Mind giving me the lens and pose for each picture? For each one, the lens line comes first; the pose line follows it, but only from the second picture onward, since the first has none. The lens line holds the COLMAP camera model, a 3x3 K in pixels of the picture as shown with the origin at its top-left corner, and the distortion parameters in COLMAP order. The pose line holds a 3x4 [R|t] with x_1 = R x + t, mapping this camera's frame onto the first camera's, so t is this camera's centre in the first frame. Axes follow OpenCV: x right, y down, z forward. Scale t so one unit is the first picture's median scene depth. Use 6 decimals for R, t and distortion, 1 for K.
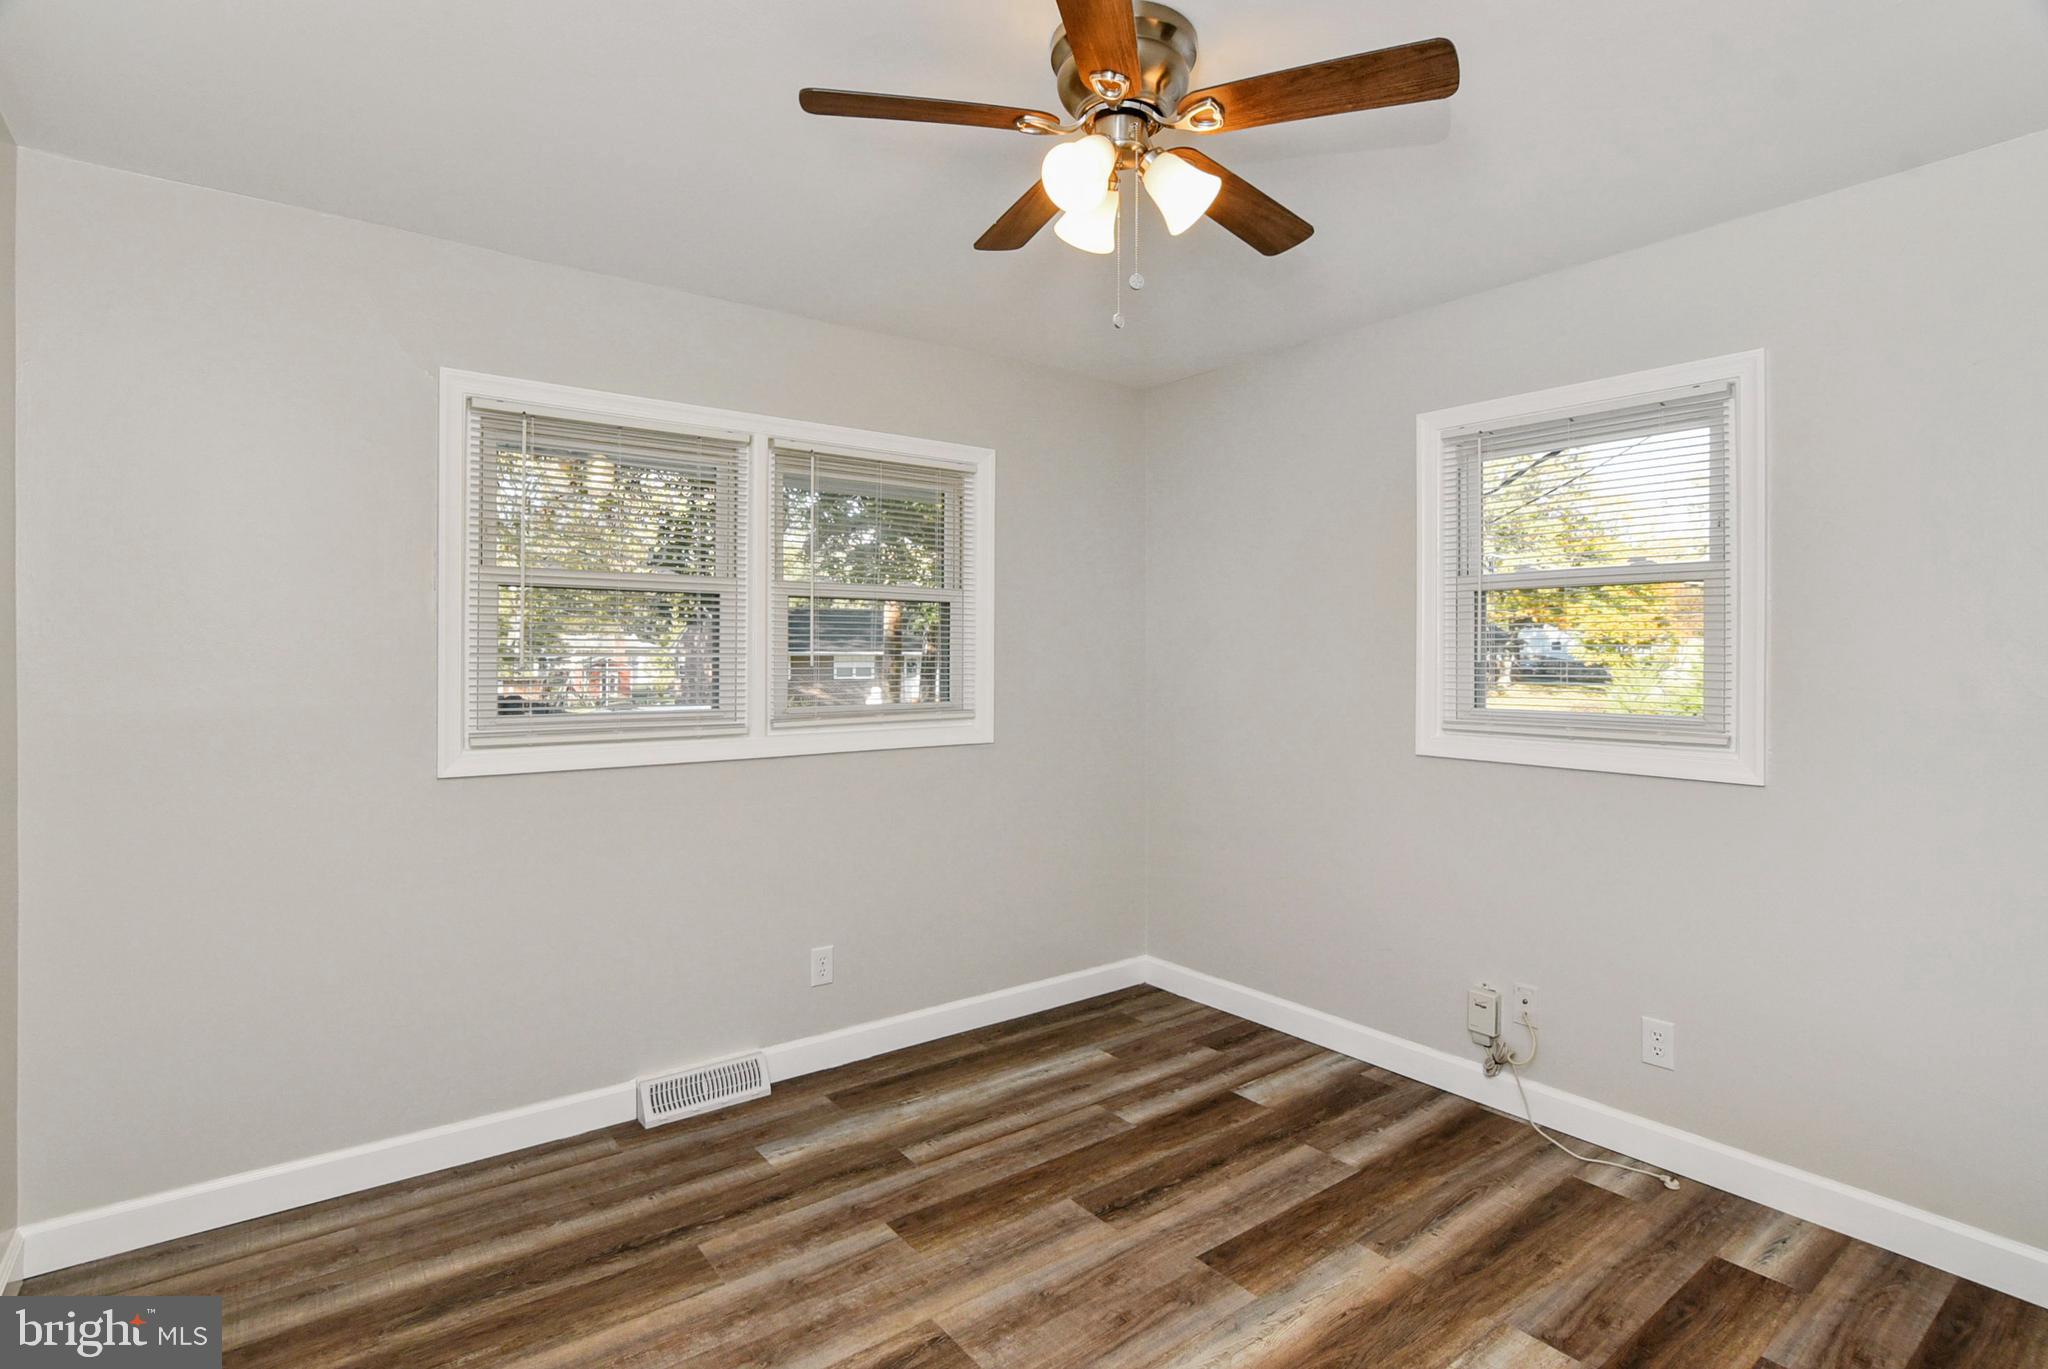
lens RADIAL K [[1009.9, 0, 1025.5], [0, 1009.9, 666.1], [0, 0, 1]] dist [-0.026775, 0.008234]
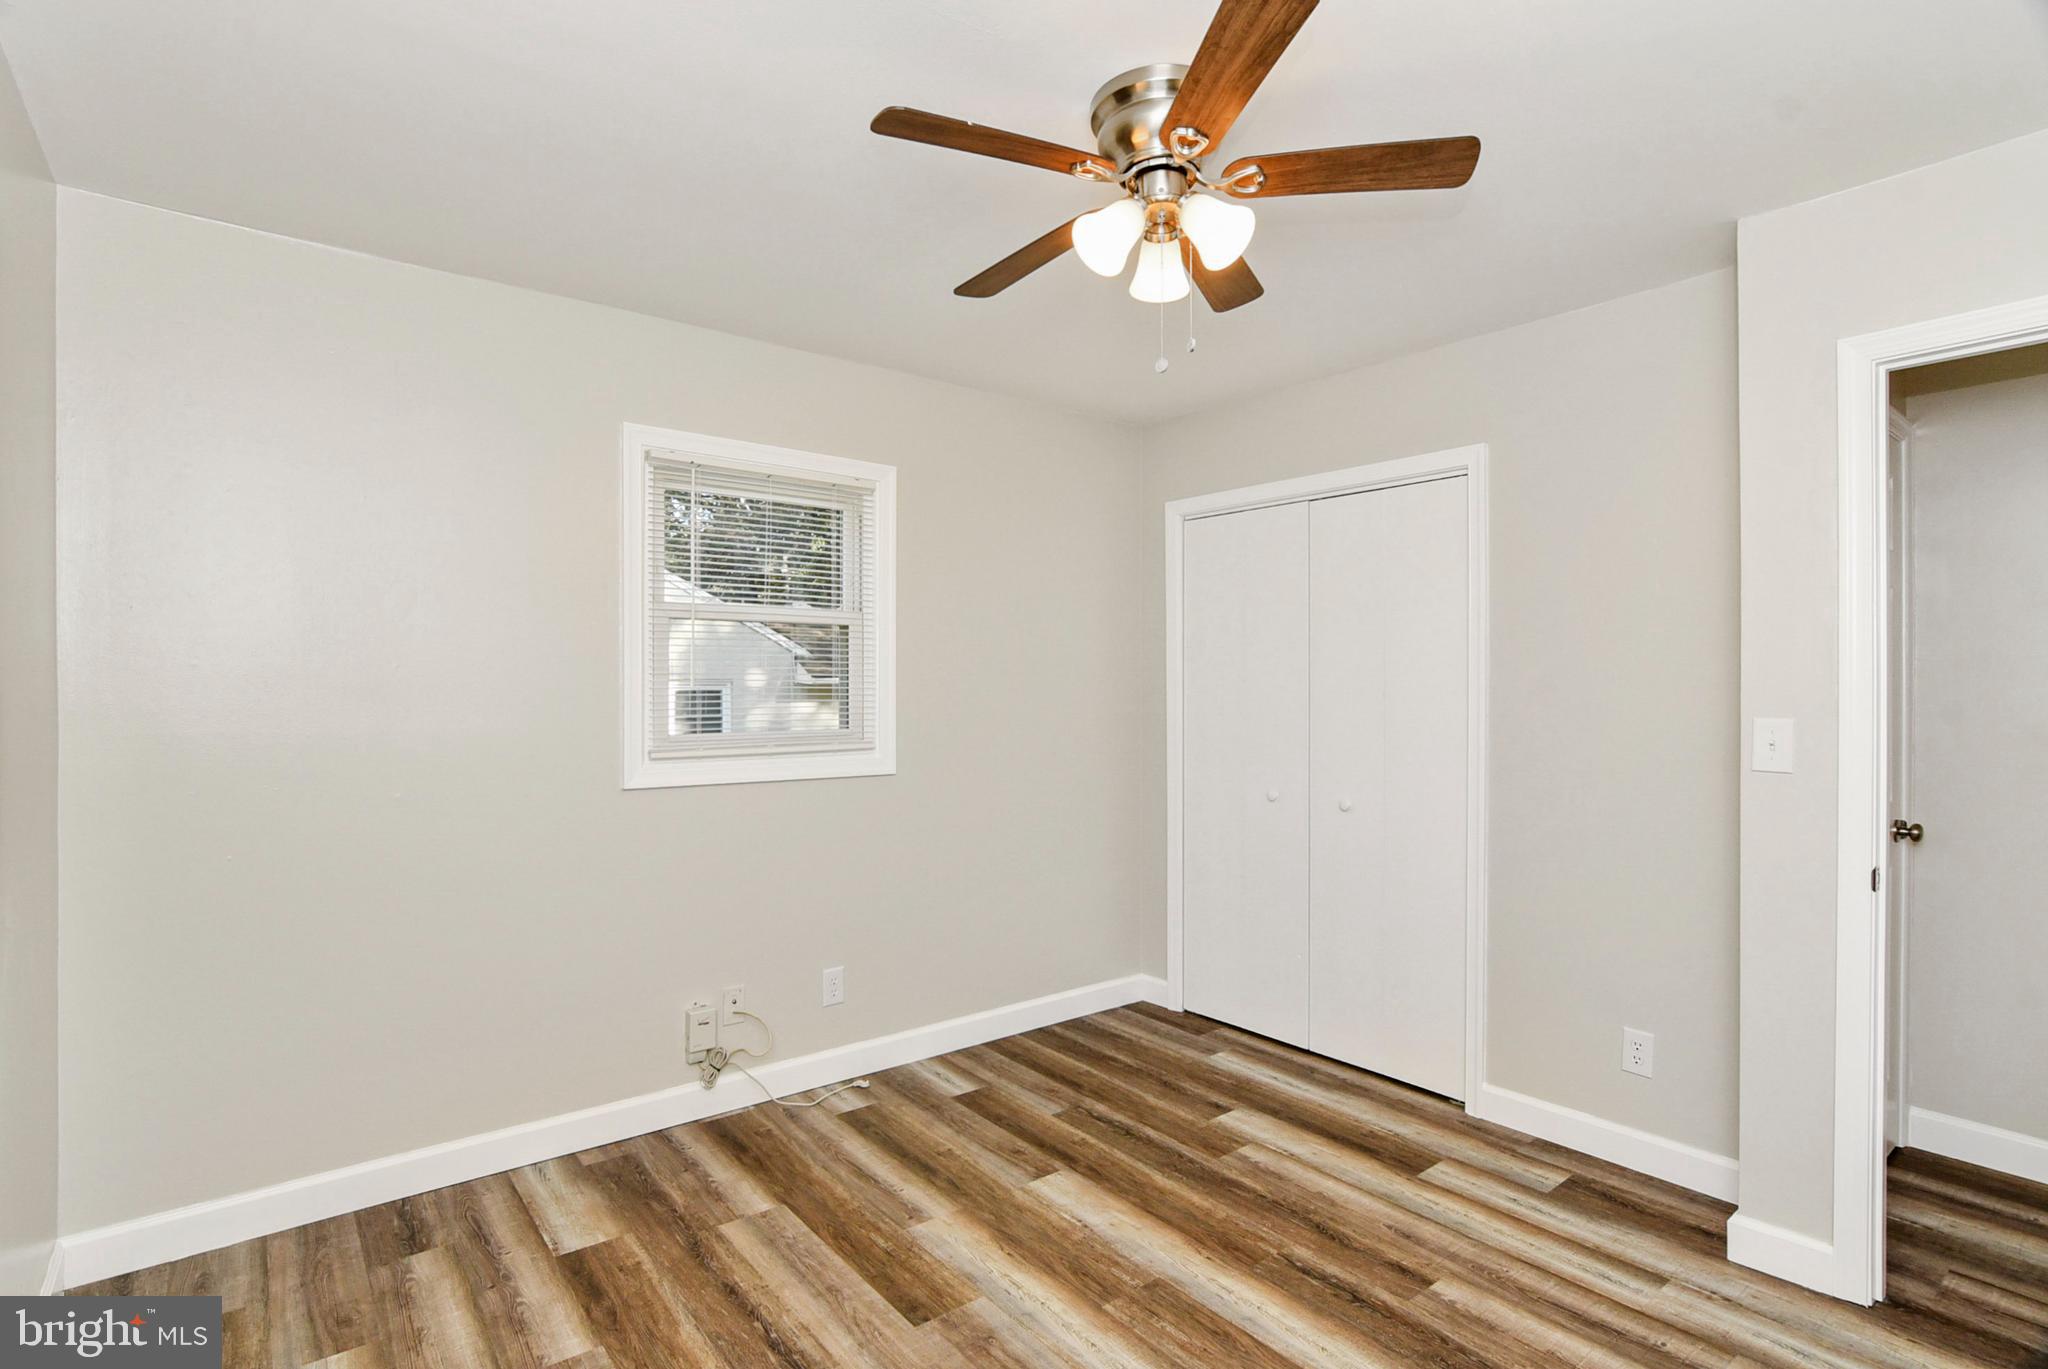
lens RADIAL K [[1009.9, 0, 1005.8], [0, 1009.9, 691.9], [0, 0, 1]] dist [-0.026775, 0.008234]
pose [[0.002962, -0.015099, 0.999882, -0.637660], [0.013856, 0.999791, 0.015057, -0.013678], [-0.999900, 0.013809, 0.003171, 0.762324]]
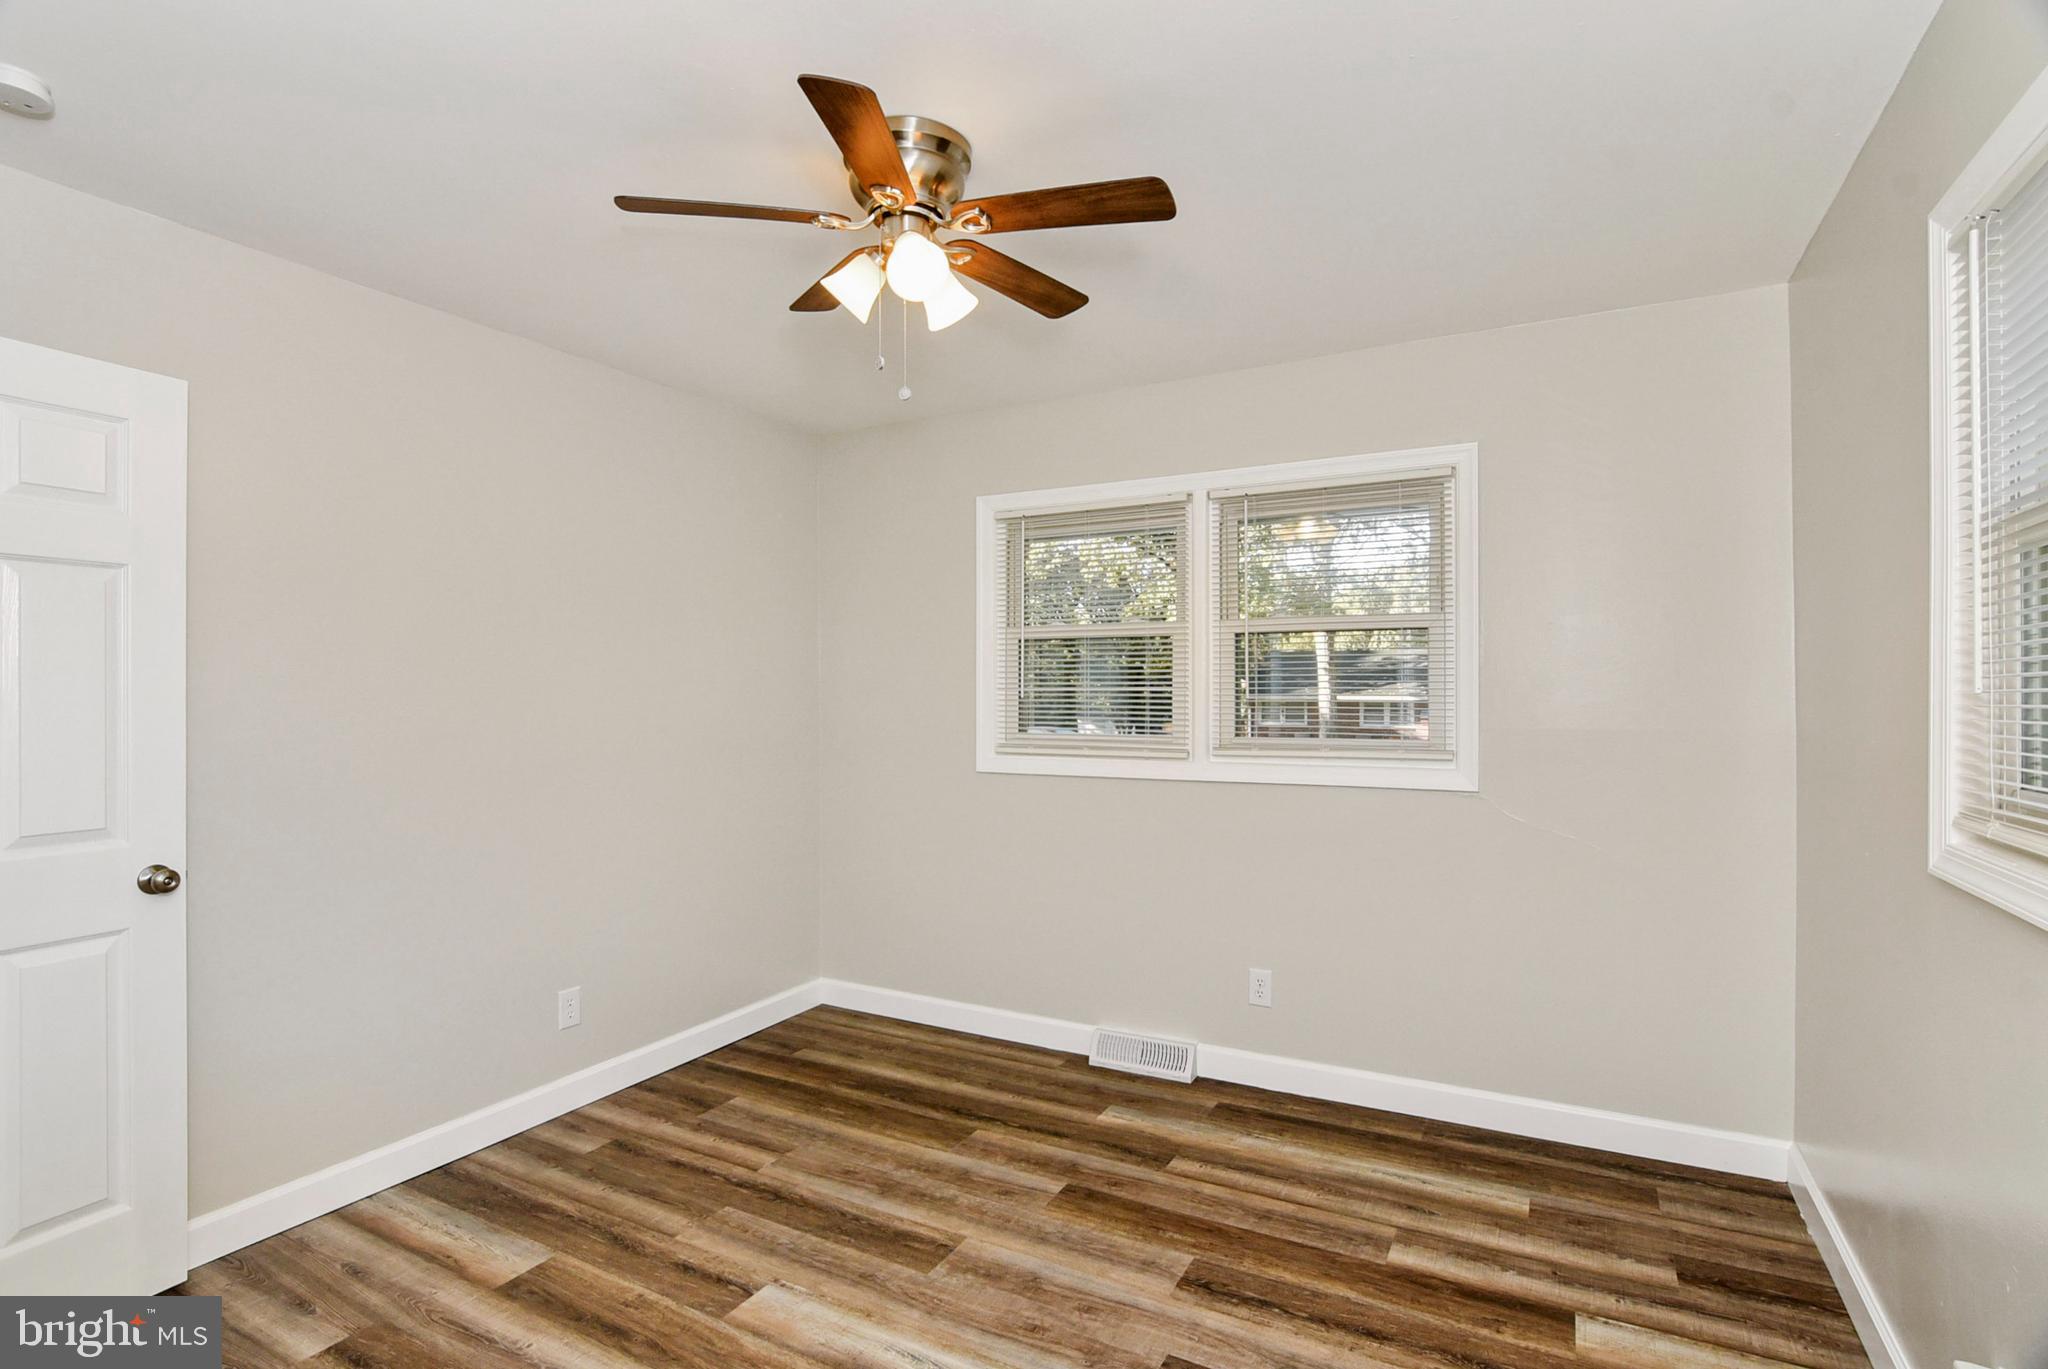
lens RADIAL K [[1009.9, 0, 1025.4], [0, 1009.9, 714.9], [0, 0, 1]] dist [-0.026775, 0.008234]
pose [[0.406699, 0.019660, -0.913350, 0.785527], [-0.006842, 0.999806, 0.018474, -0.001651], [0.913536, -0.001264, 0.406755, 0.435212]]
